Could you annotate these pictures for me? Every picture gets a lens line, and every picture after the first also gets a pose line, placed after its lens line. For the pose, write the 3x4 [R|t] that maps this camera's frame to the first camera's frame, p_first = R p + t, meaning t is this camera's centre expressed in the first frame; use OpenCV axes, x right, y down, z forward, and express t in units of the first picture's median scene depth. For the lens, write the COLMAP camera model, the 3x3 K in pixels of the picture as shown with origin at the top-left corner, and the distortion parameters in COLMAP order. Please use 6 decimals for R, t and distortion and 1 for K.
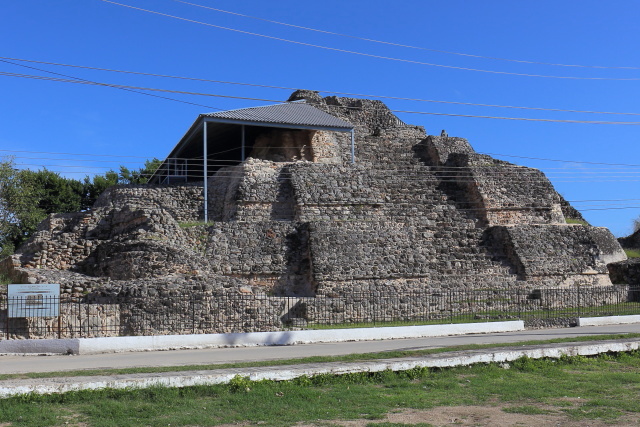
lens RADIAL K [[690.8, 0, 325.0], [0, 690.8, 213.0], [0, 0, 1]] dist [-0.079641, 0.000000]
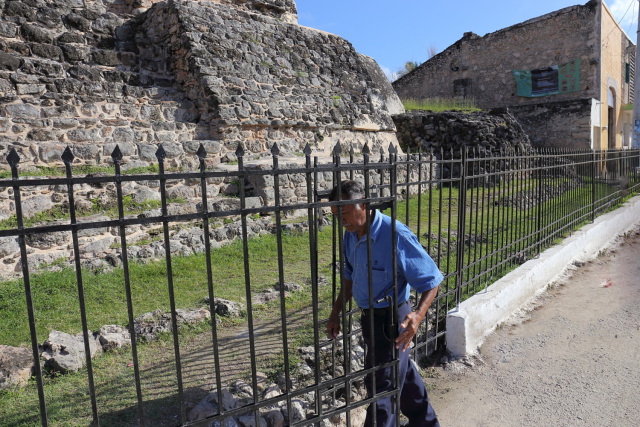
lens RADIAL K [[435.2, 0, 317.0], [0, 435.2, 215.6], [0, 0, 1]] dist [-0.074632, 0.002273]
pose [[0.912986, -0.070491, 0.401855, 0.243946], [-0.019565, 0.976263, 0.215701, 0.086814], [-0.407521, -0.204794, 0.889936, 0.769403]]
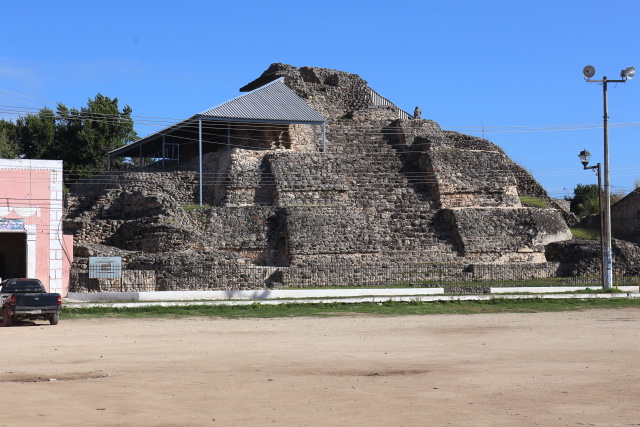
lens RADIAL K [[1188.9, 0, 318.3], [0, 1188.9, 214.9], [0, 0, 1]] dist [0.149248, 0.000000]
pose [[0.999771, 0.019760, 0.008195, 0.017759], [-0.020372, 0.996343, 0.082974, -0.141638], [-0.006526, -0.083122, 0.996518, -1.068483]]
